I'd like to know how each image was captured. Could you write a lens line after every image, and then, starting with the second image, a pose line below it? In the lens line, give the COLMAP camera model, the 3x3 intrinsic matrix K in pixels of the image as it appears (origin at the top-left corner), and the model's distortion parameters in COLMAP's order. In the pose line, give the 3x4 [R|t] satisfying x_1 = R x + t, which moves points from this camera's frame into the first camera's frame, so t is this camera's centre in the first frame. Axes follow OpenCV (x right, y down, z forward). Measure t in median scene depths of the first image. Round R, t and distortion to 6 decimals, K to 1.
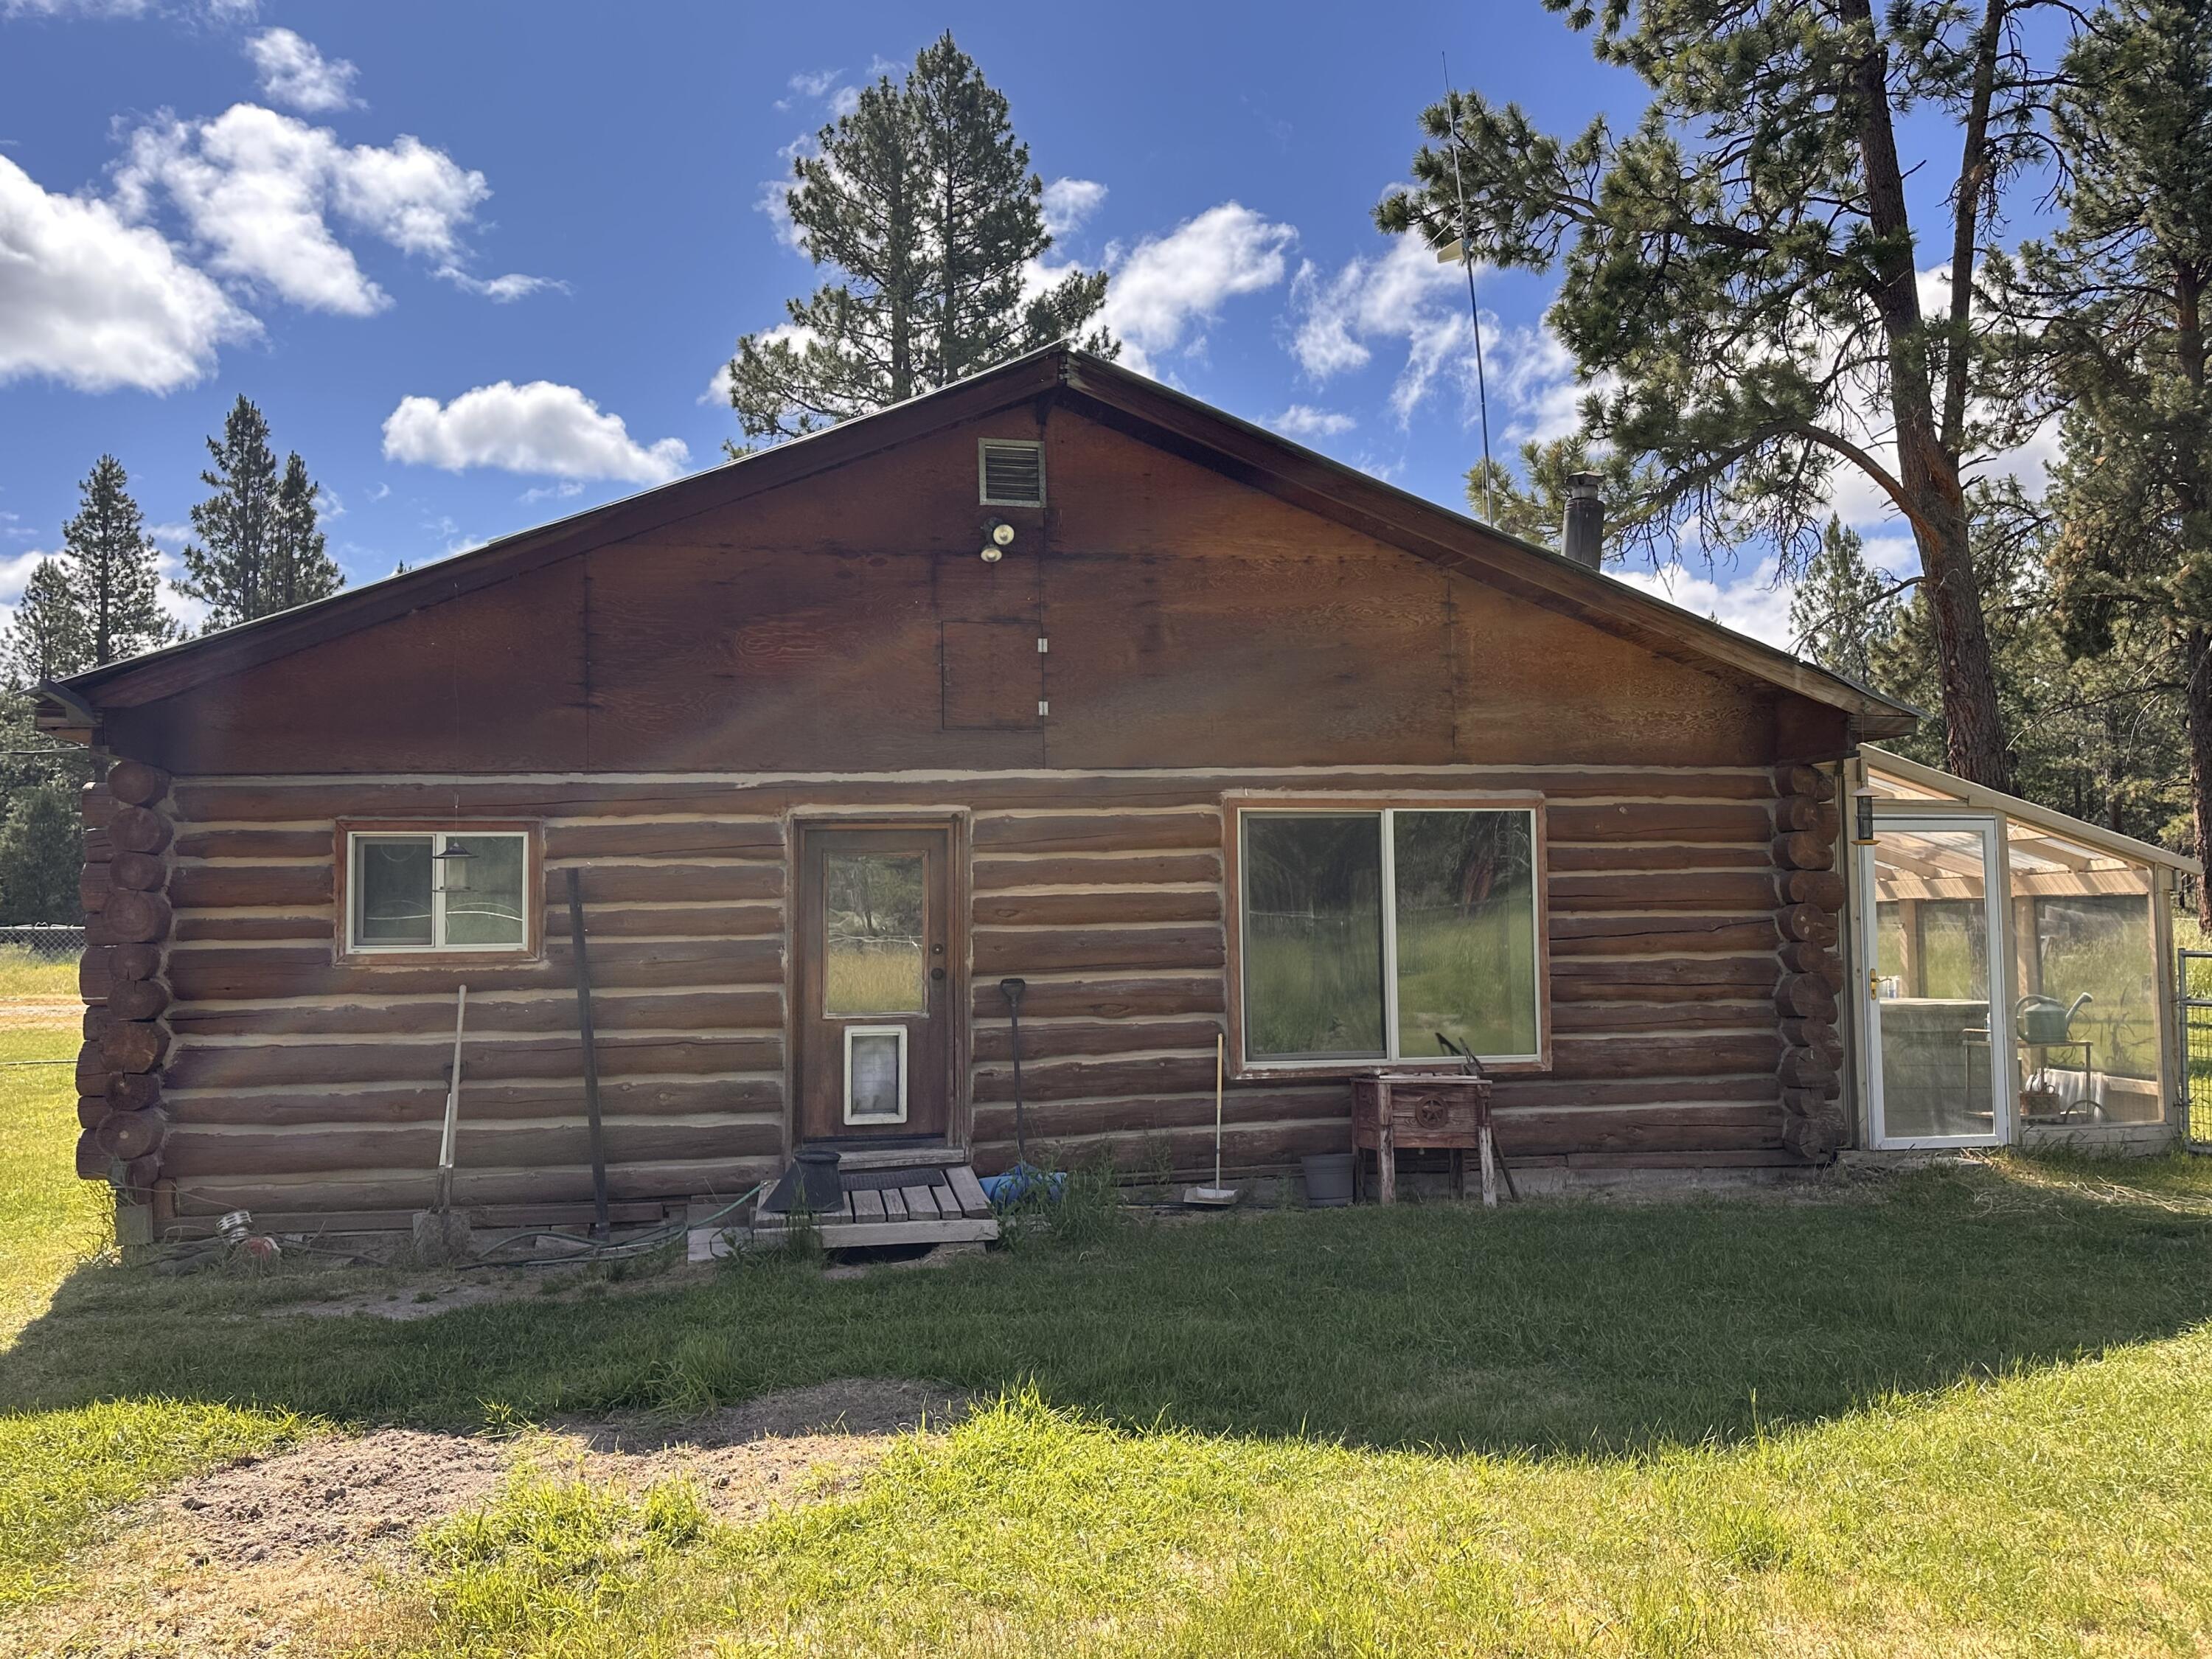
lens RADIAL K [[1757.9, 0, 1109.0], [0, 1757.9, 843.4], [0, 0, 1]] dist [0.008326, -0.003418]
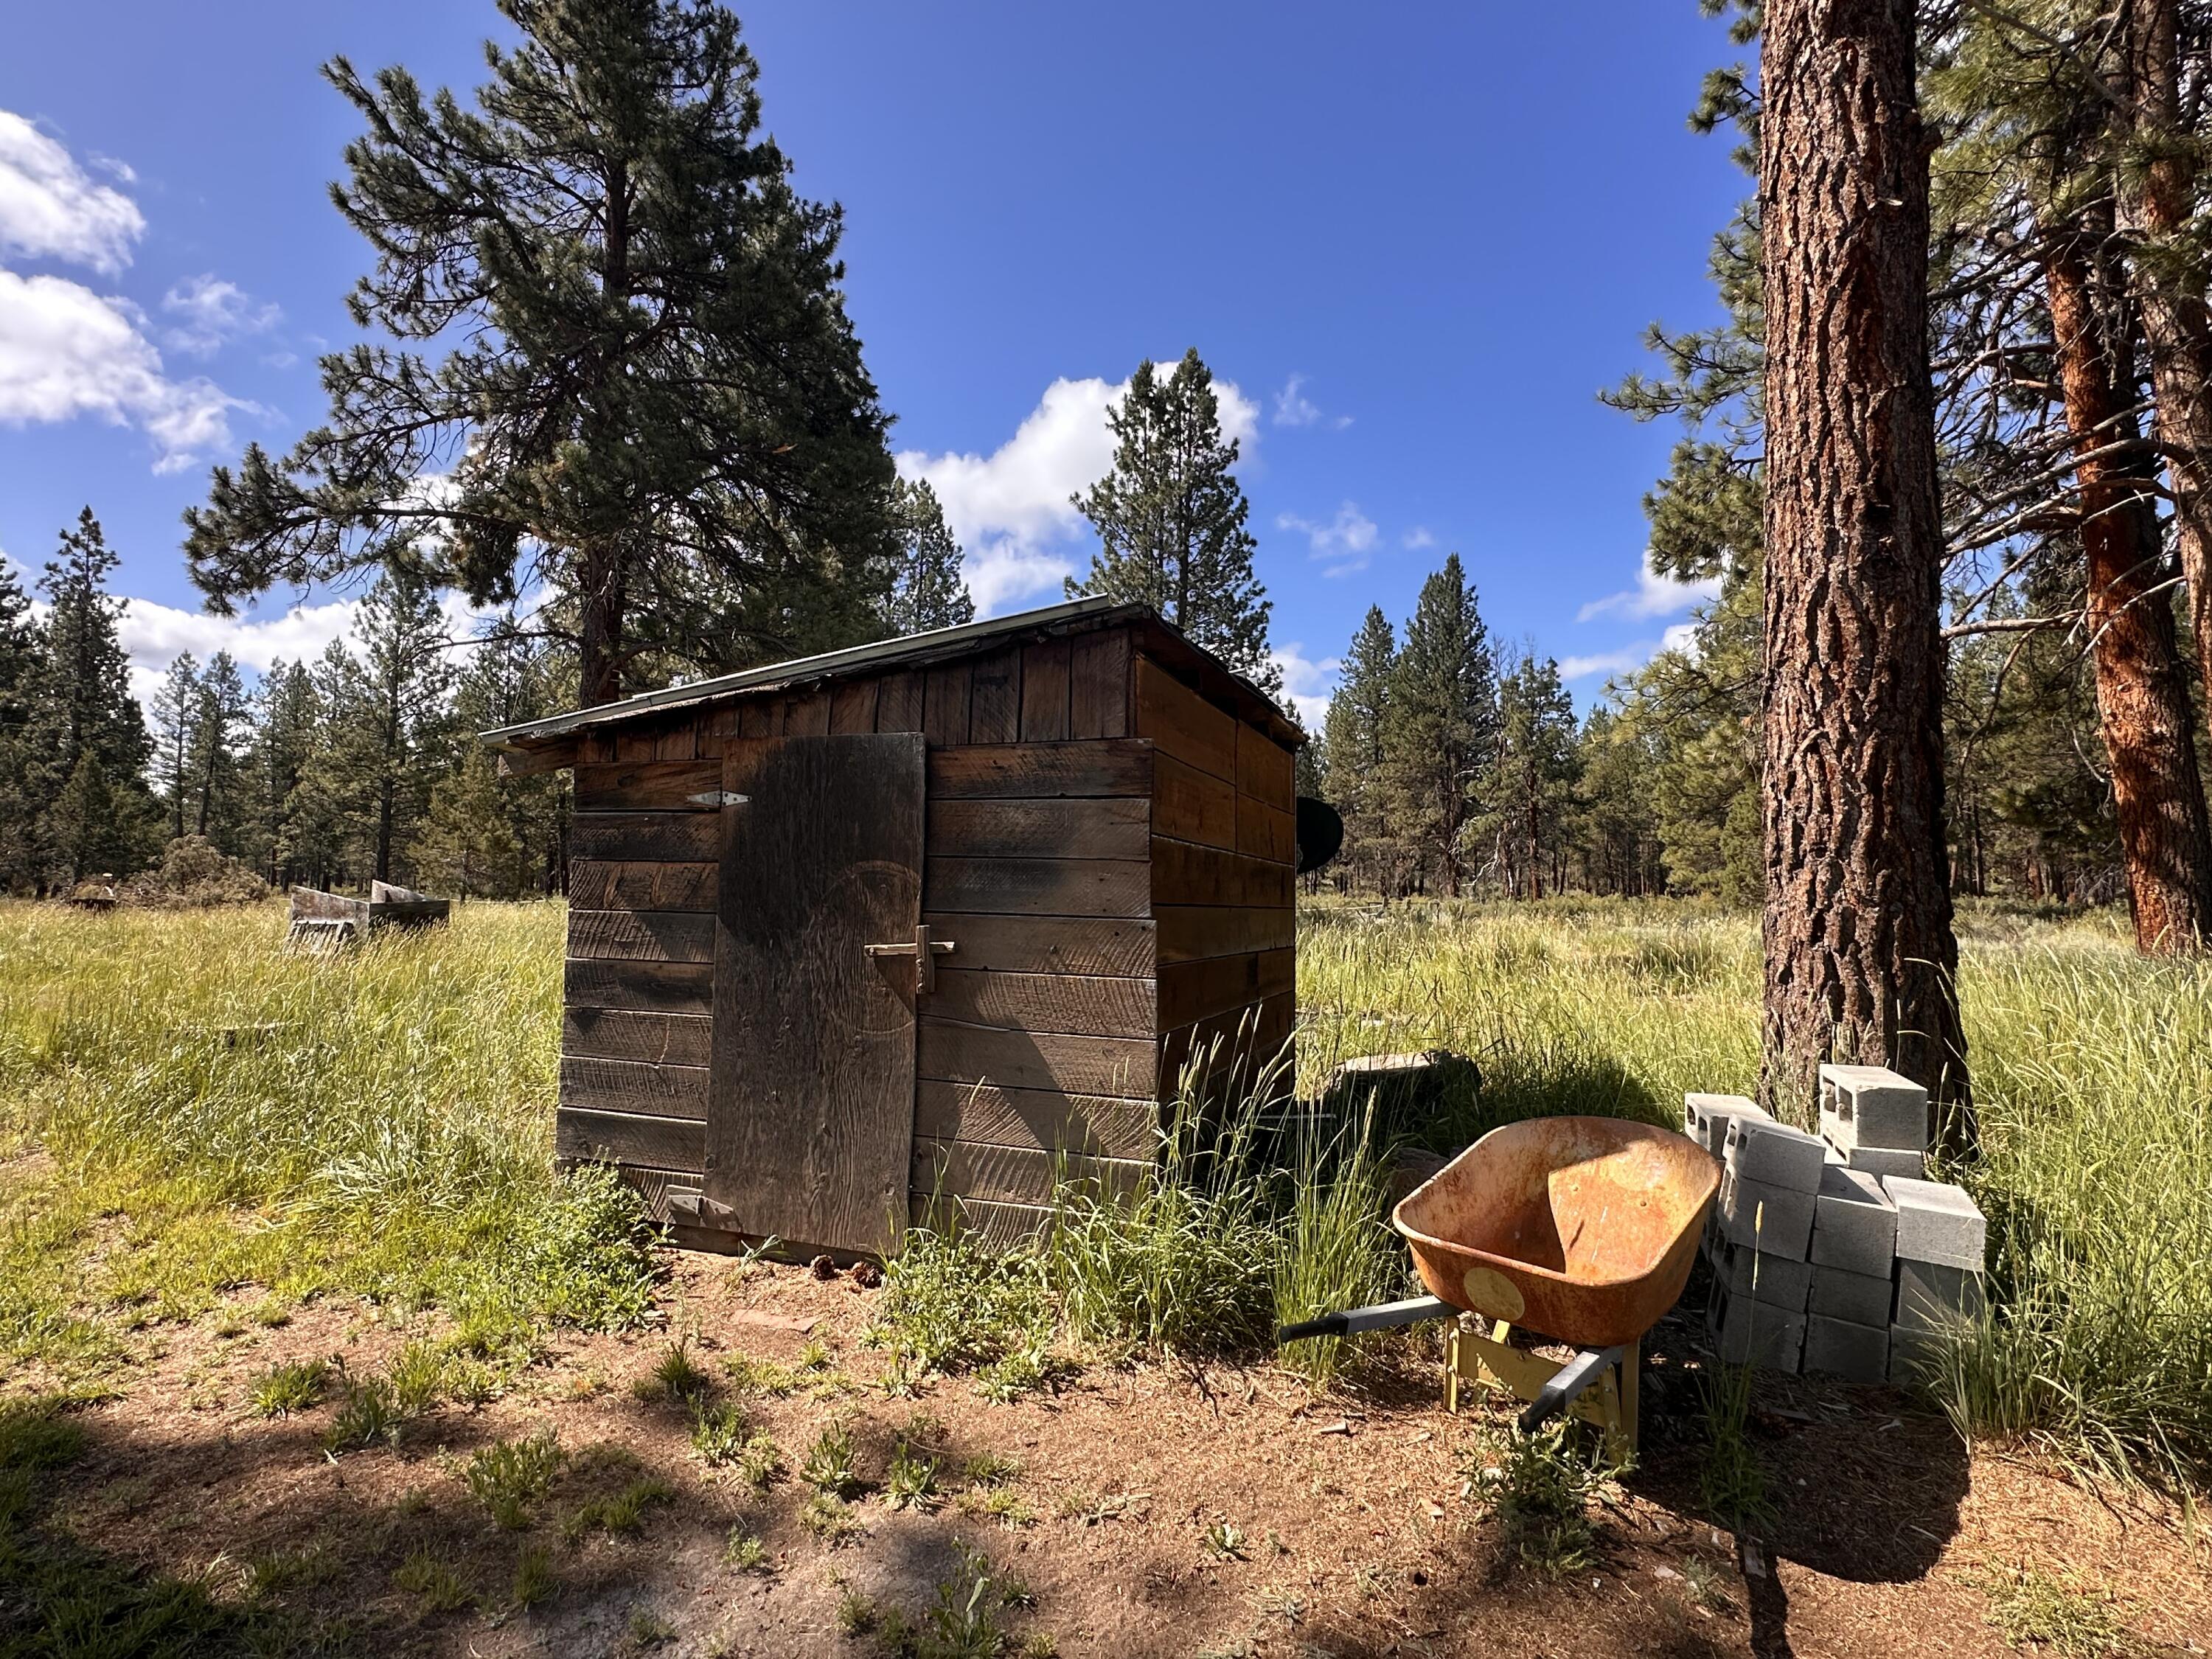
lens RADIAL K [[1140.3, 0, 1106.0], [0, 1140.3, 829.5], [0, 0, 1]] dist [-0.018598, 0.000030]
pose [[0.628351, 0.066978, 0.775042, 0.543981], [-0.054389, 0.997631, -0.042119, 0.026951], [-0.776027, -0.015688, 0.630505, 0.686790]]
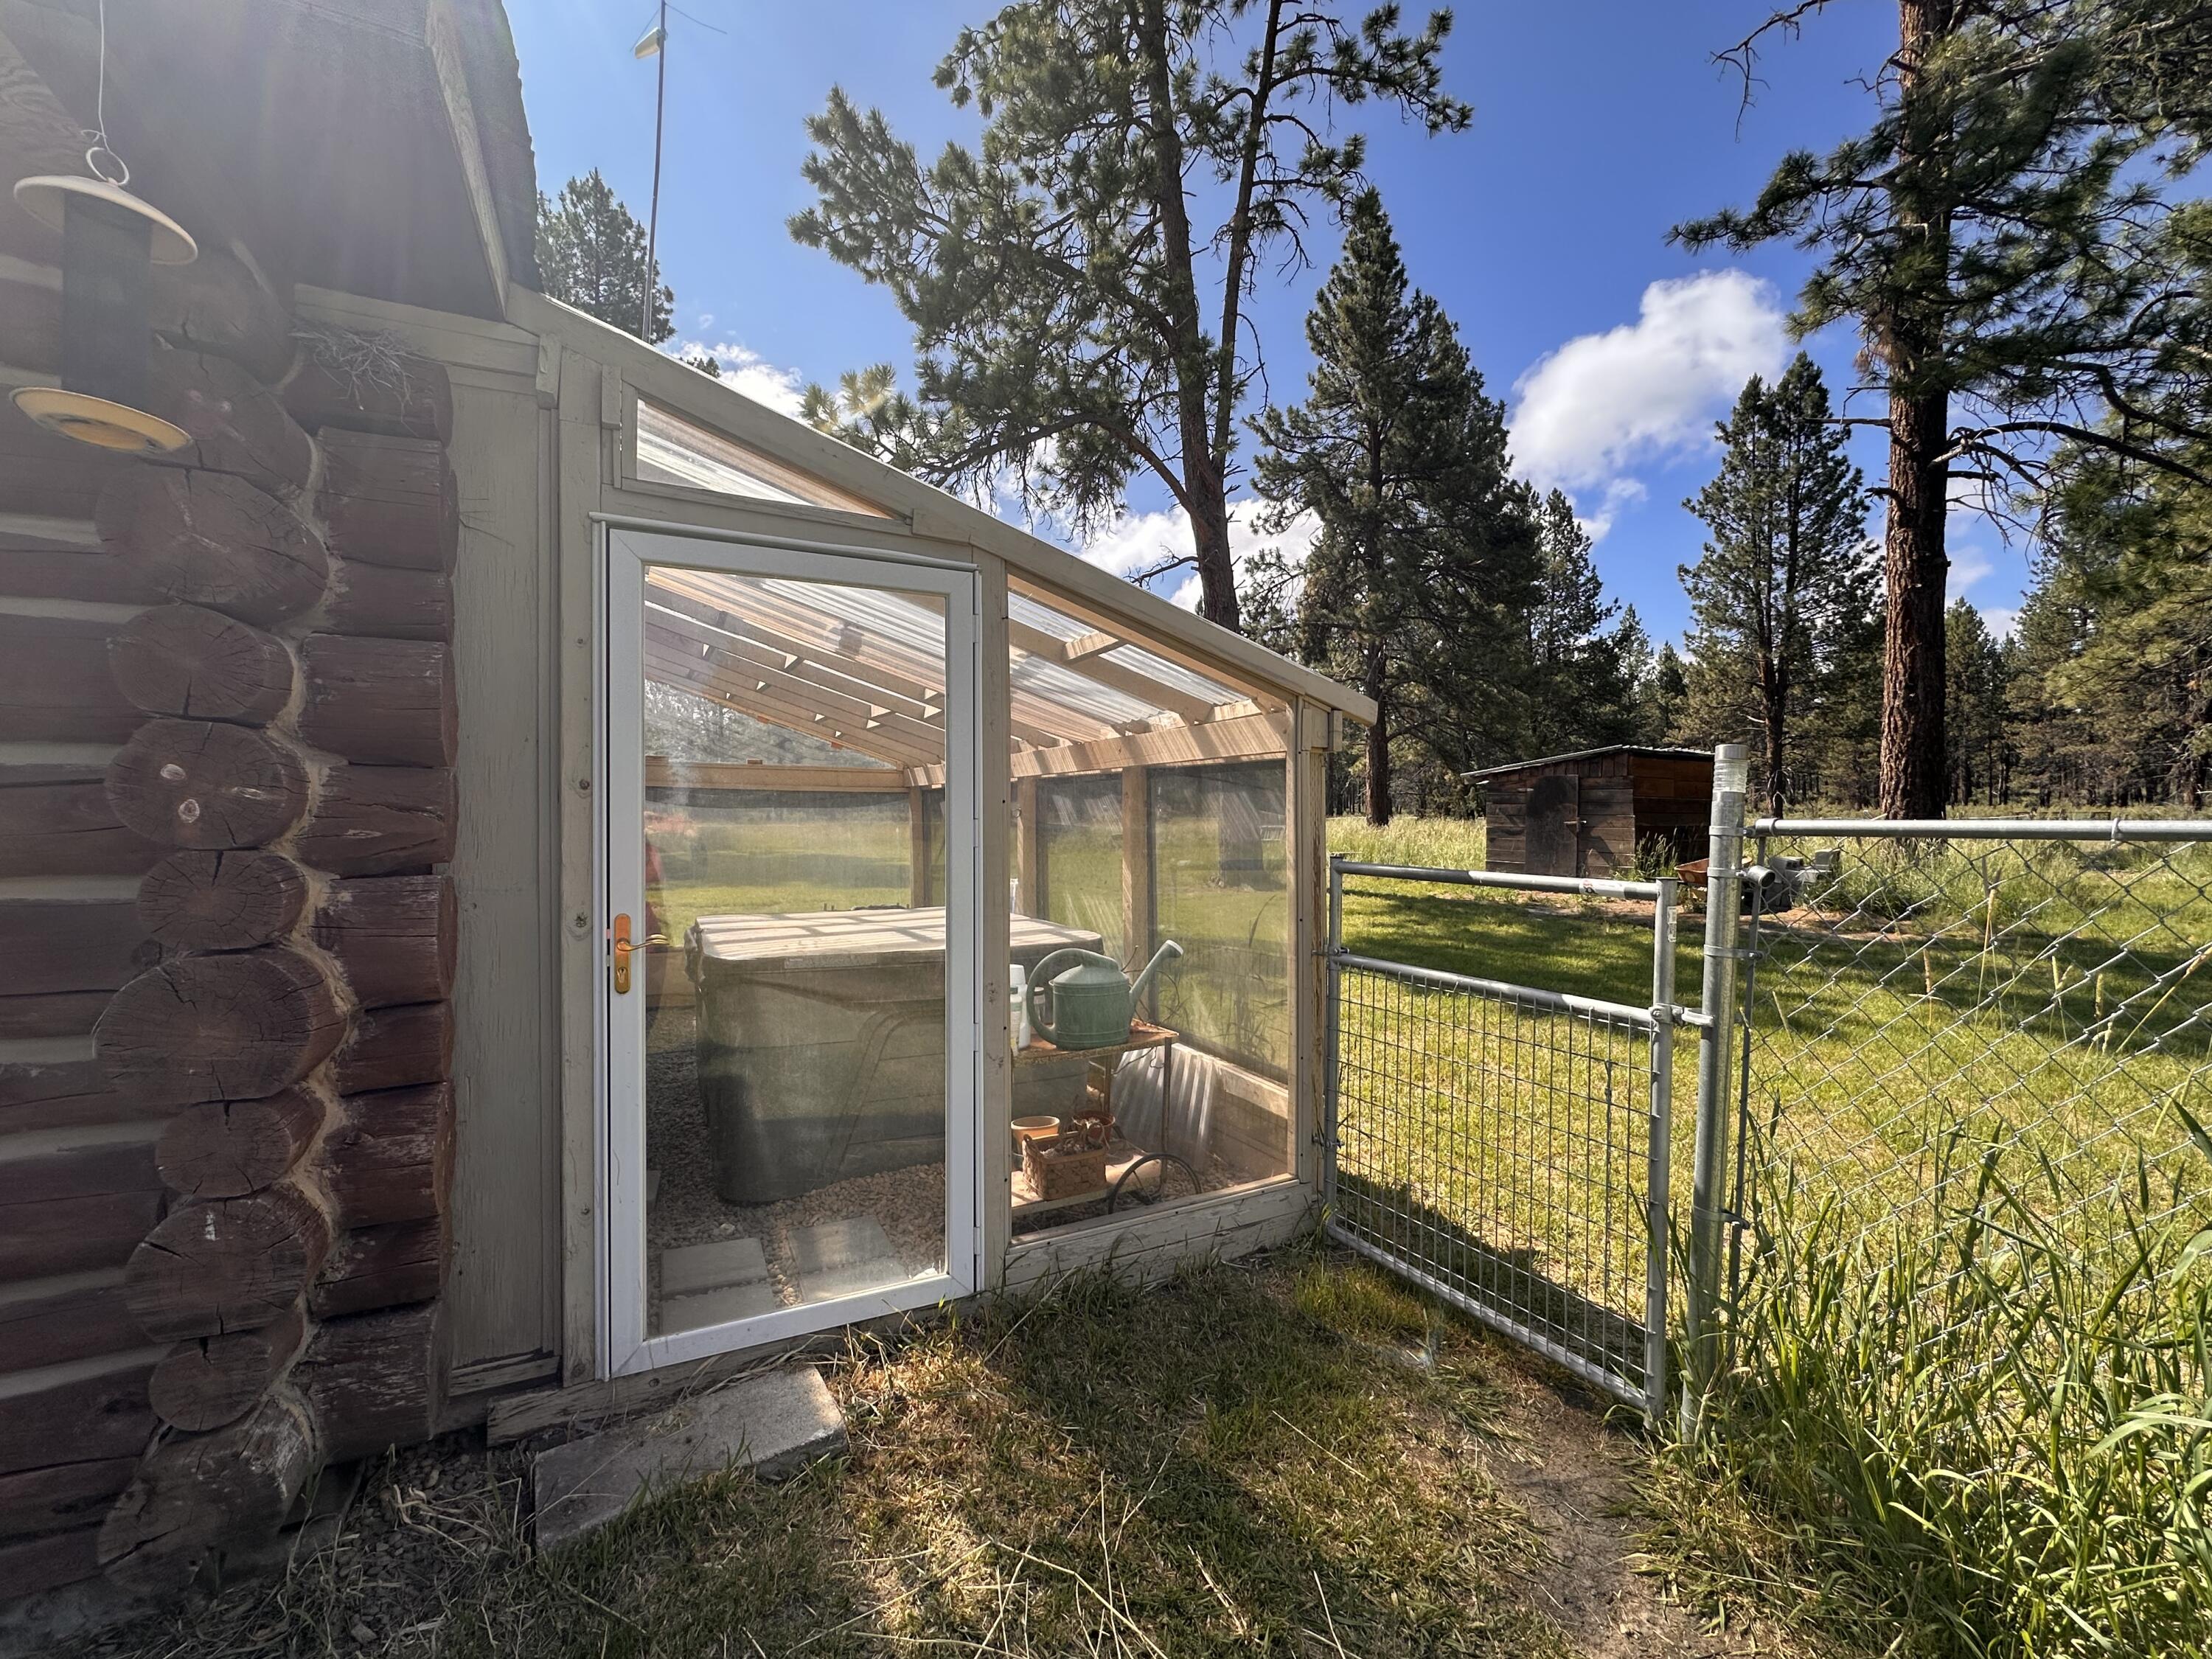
lens RADIAL K [[923.2, 0, 1106.0], [0, 923.2, 829.5], [0, 0, 1]] dist [-0.001140, 0.000049]
pose [[0.961430, 0.006859, 0.274965, 0.199352], [-0.023596, 0.998060, 0.057610, 0.015883], [-0.274036, -0.061876, 0.959727, 0.322380]]
